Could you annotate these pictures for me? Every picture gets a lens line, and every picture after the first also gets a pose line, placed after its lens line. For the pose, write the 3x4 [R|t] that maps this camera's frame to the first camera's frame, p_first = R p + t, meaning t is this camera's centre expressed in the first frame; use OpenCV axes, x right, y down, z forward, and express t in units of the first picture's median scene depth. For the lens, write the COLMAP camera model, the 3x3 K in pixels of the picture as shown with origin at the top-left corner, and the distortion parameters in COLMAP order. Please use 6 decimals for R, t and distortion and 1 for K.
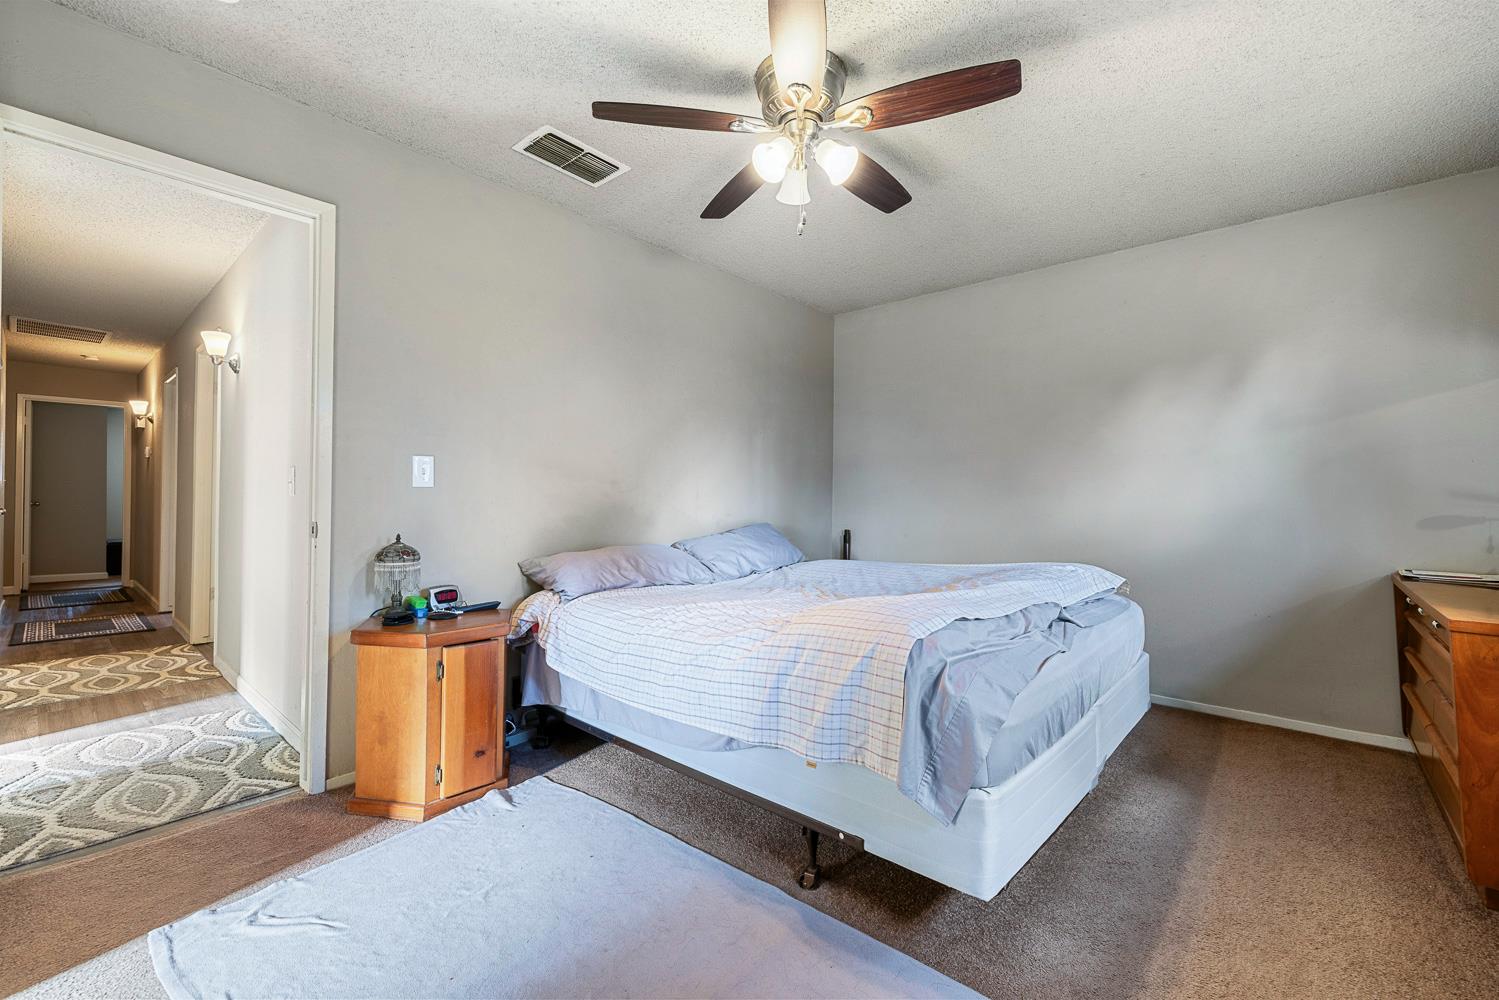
lens RADIAL K [[639.8, 0, 749.5], [0, 639.8, 497.6], [0, 0, 1]] dist [-0.003297, -0.000105]
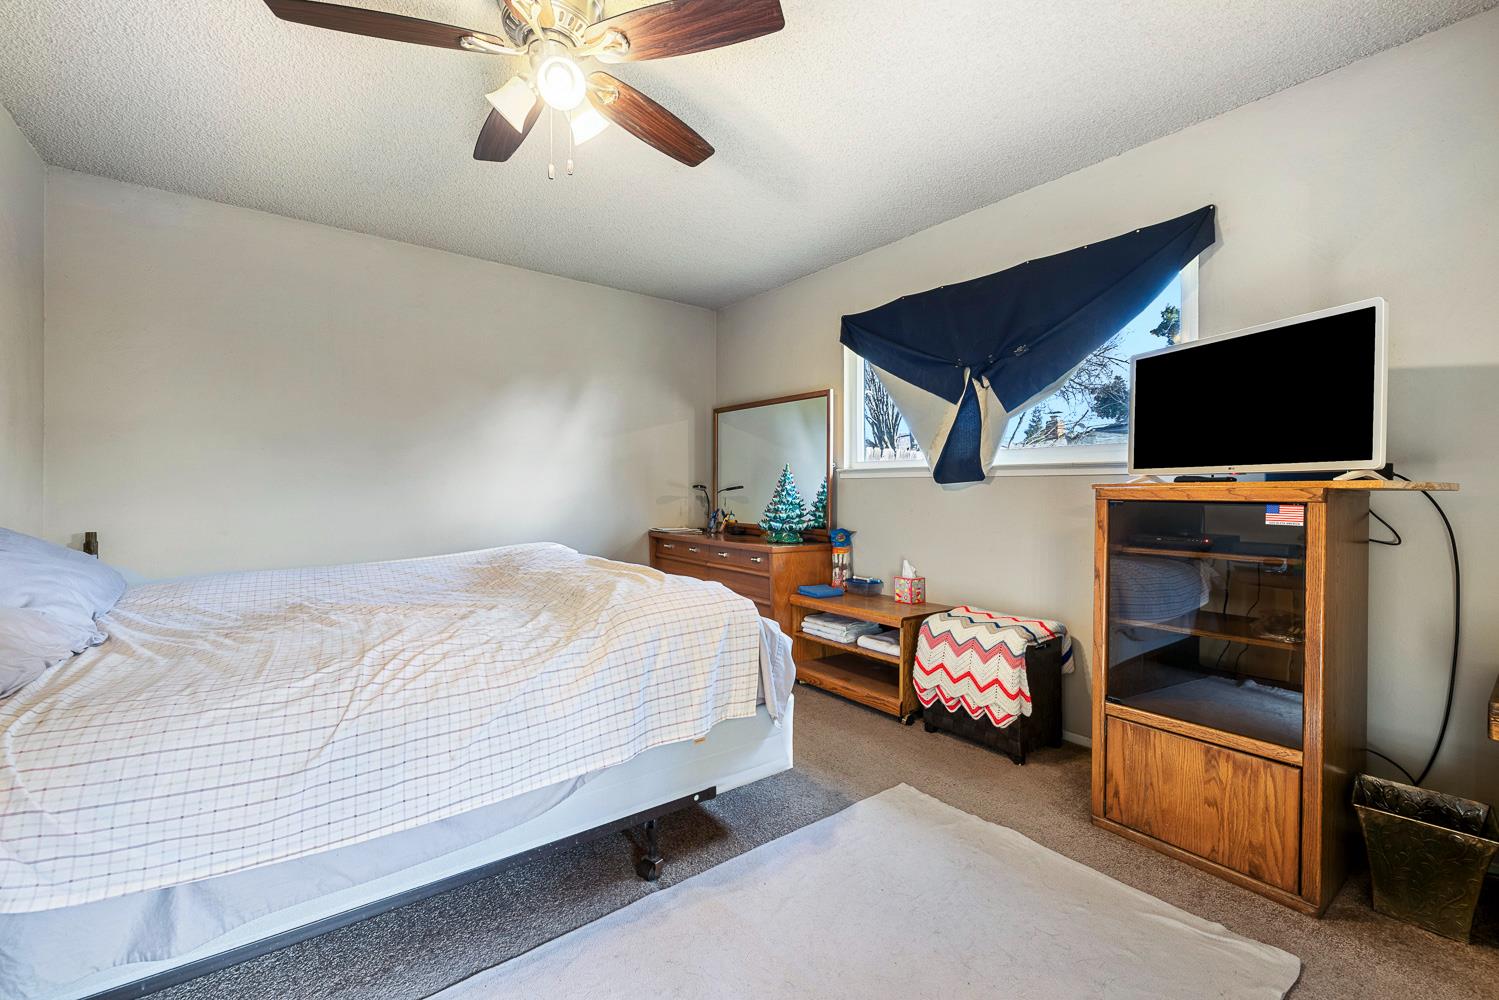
lens RADIAL K [[639.8, 0, 750.5], [0, 639.8, 497.1], [0, 0, 1]] dist [-0.003297, -0.000105]
pose [[0.173361, -0.016002, 0.984728, -0.716654], [-0.011644, 0.999765, 0.018297, -0.003466], [-0.984790, -0.014639, 0.173134, 0.576175]]
